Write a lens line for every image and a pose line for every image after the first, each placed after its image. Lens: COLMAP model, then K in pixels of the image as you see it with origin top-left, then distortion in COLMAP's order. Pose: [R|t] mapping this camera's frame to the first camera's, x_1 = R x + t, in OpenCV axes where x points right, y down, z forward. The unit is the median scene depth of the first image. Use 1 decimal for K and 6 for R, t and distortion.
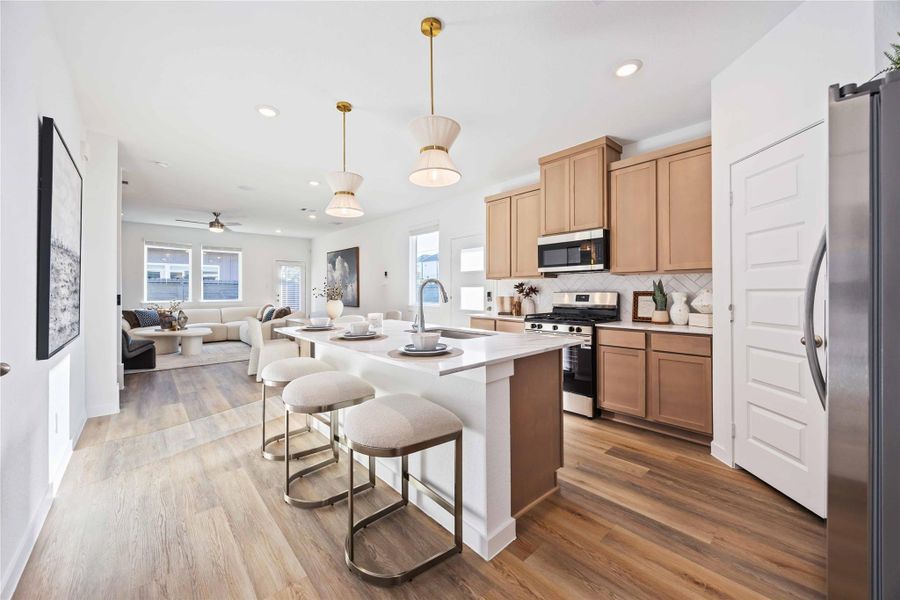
lens RADIAL K [[344.5, 0, 451.5], [0, 344.5, 292.0], [0, 0, 1]] dist [-0.005969, 0.000310]
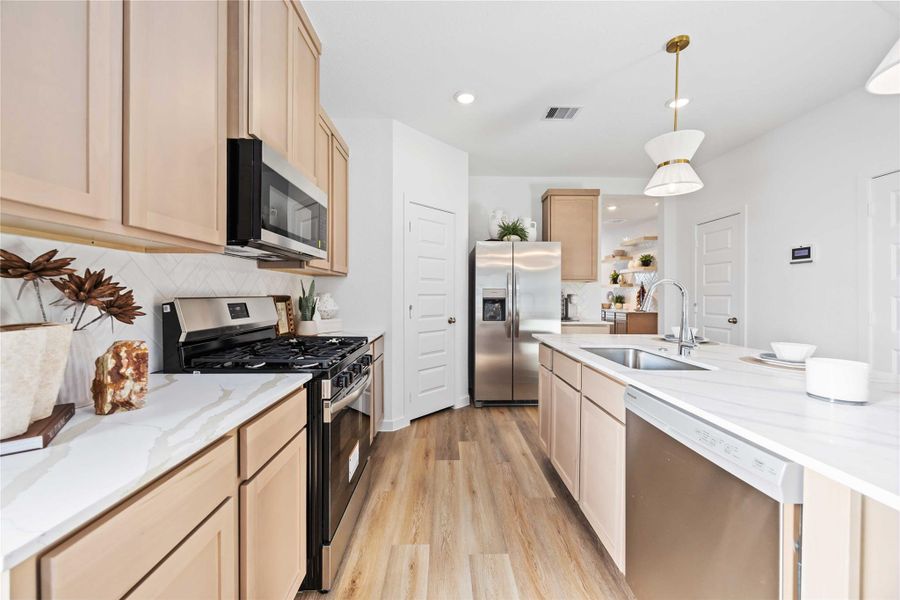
lens RADIAL K [[344.5, 0, 445.7], [0, 344.5, 296.9], [0, 0, 1]] dist [-0.005969, 0.000310]
pose [[-0.746929, -0.006095, 0.664876, -0.120630], [-0.002152, 0.999975, 0.006750, -0.003802], [-0.664901, 0.003612, -0.746923, 1.170565]]
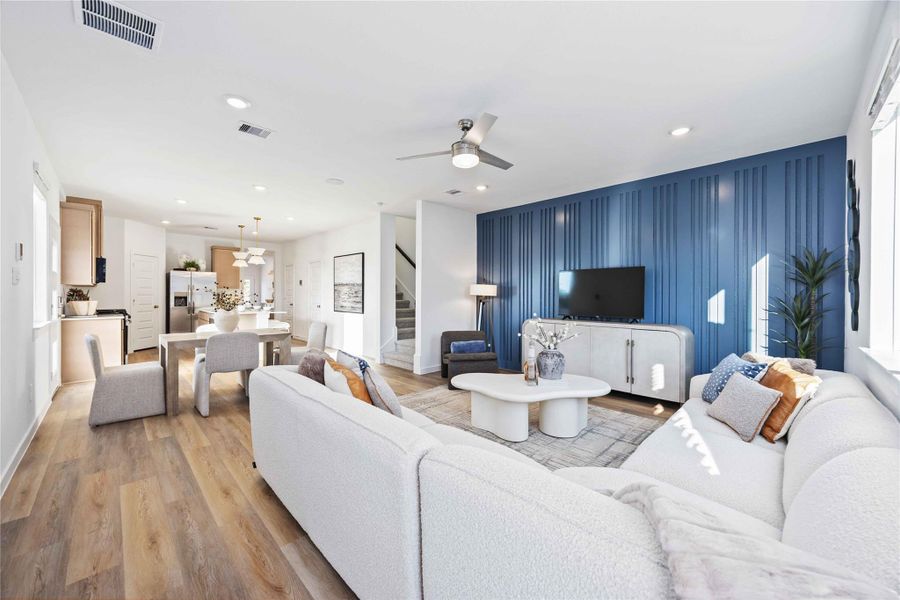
lens RADIAL K [[344.5, 0, 449.1], [0, 344.5, 293.5], [0, 0, 1]] dist [-0.005969, 0.000310]
pose [[-0.998847, -0.005075, -0.047744, -1.147553], [-0.004972, 0.999985, -0.002287, -0.015094], [0.047755, -0.002047, -0.998857, 2.575178]]
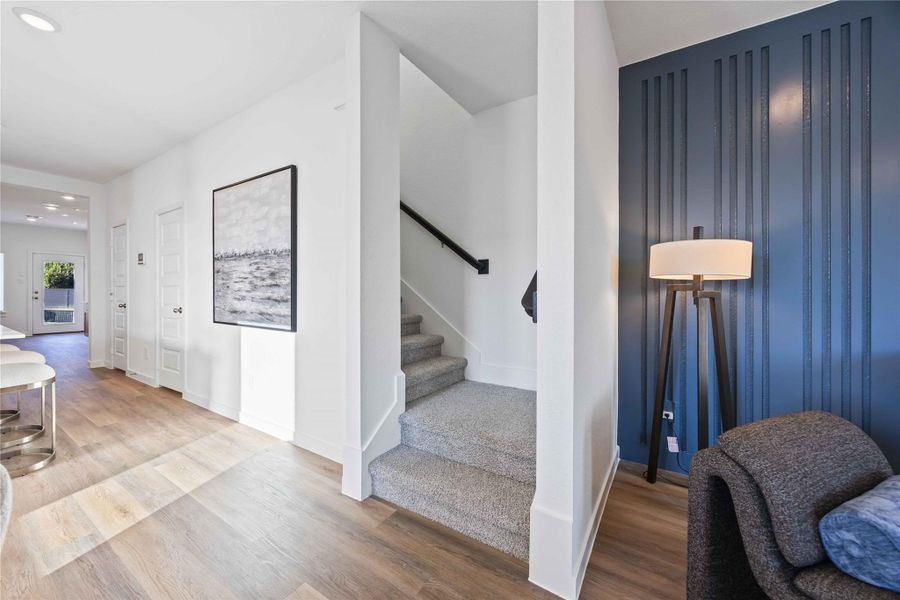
lens RADIAL K [[344.5, 0, 445.7], [0, 344.5, 294.3], [0, 0, 1]] dist [-0.005969, 0.000310]
pose [[-0.964963, -0.004400, -0.262350, -0.886813], [-0.006028, 0.999967, 0.005399, 0.011720], [0.262318, 0.006791, -0.964958, 1.446346]]
